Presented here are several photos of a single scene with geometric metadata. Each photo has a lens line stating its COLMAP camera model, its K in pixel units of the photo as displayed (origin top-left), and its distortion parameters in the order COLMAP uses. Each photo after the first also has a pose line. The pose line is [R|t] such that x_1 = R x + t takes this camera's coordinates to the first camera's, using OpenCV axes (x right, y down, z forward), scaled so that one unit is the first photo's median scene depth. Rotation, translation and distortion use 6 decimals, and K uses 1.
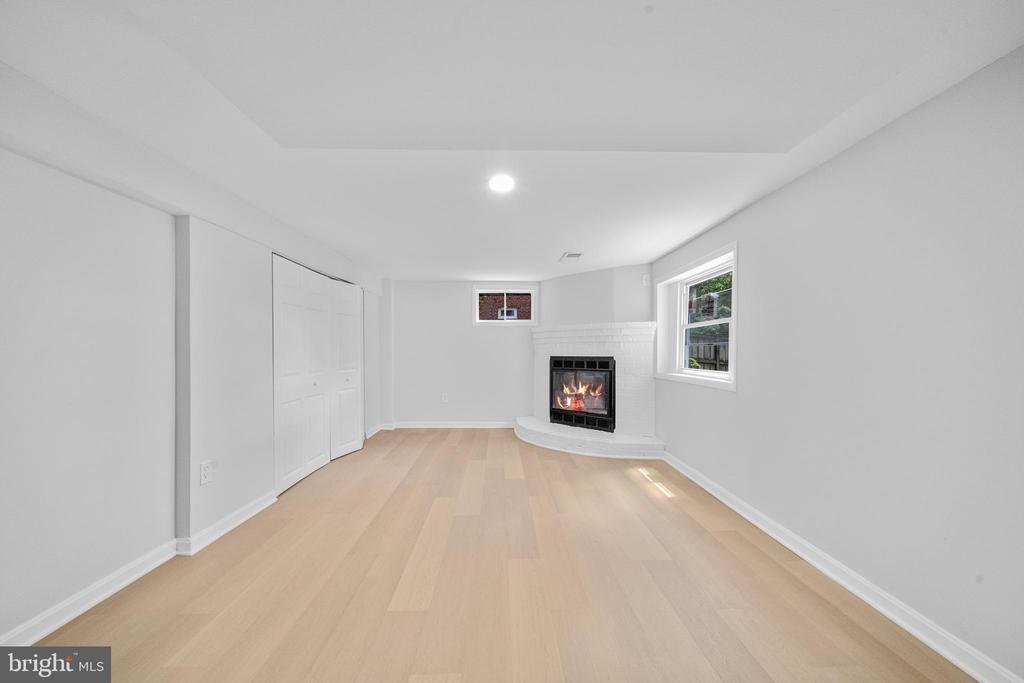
lens RADIAL K [[370.8, 0, 510.1], [0, 370.8, 354.5], [0, 0, 1]] dist [0.000342, -0.000008]
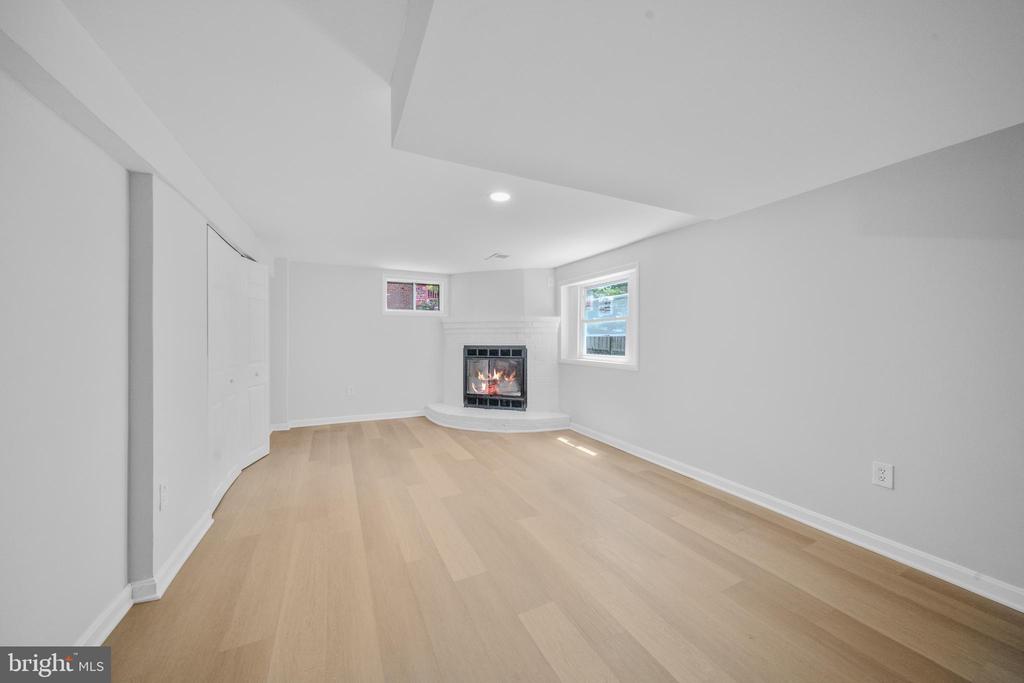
lens RADIAL K [[366.0, 0, 511.8], [0, 366.0, 341.0], [0, 0, 1]] dist [-0.000160, -0.000258]
pose [[0.906676, -0.001625, 0.421824, -0.236229], [0.003505, 0.999987, -0.003682, -0.004644], [-0.421813, 0.004817, 0.906670, -0.019492]]
